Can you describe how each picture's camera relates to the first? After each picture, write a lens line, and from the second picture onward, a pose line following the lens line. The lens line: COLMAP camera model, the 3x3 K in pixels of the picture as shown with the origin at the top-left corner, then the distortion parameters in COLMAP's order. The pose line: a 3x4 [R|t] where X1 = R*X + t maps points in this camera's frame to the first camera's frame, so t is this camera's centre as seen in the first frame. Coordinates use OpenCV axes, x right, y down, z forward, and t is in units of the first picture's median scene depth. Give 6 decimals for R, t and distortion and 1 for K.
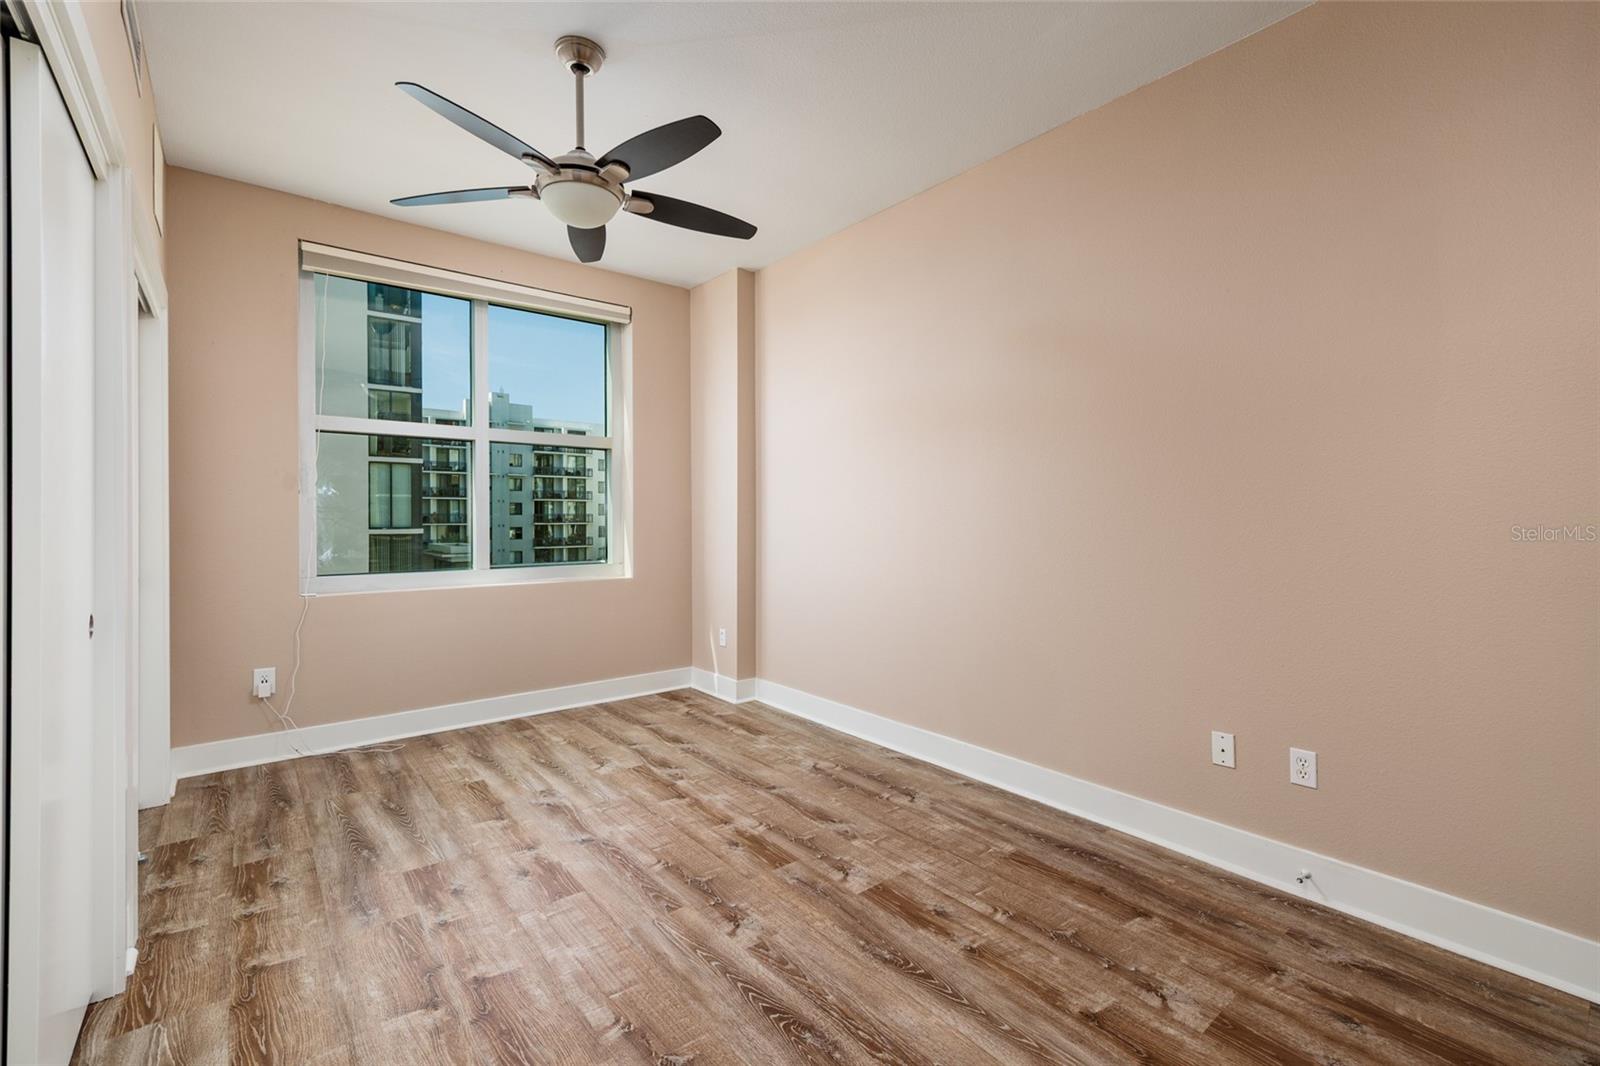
lens RADIAL K [[709.3, 0, 805.9], [0, 709.3, 522.8], [0, 0, 1]] dist [0.000733, 0.000518]
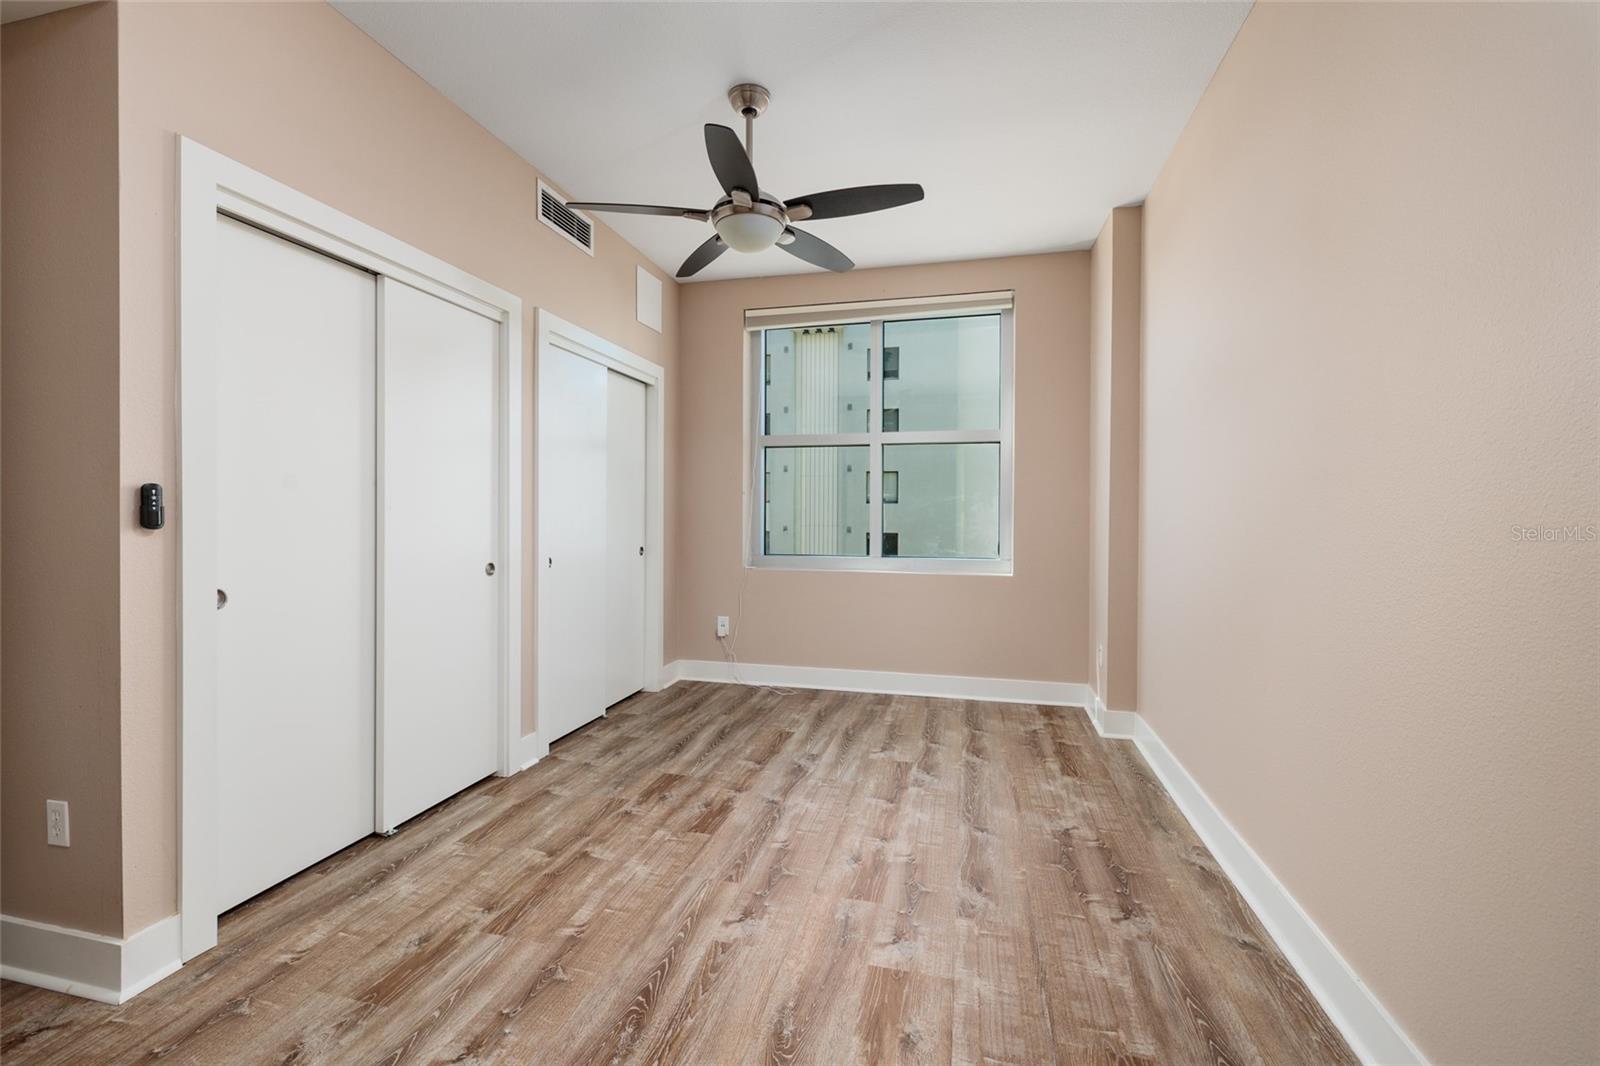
lens RADIAL K [[680.4, 0, 773.0], [0, 680.4, 526.0], [0, 0, 1]] dist [-0.000592, 0.000100]
pose [[0.579659, 0.019712, -0.814620, 0.559624], [-0.010306, 0.999805, 0.016859, -0.003475], [0.814794, -0.001377, 0.579749, 0.385749]]
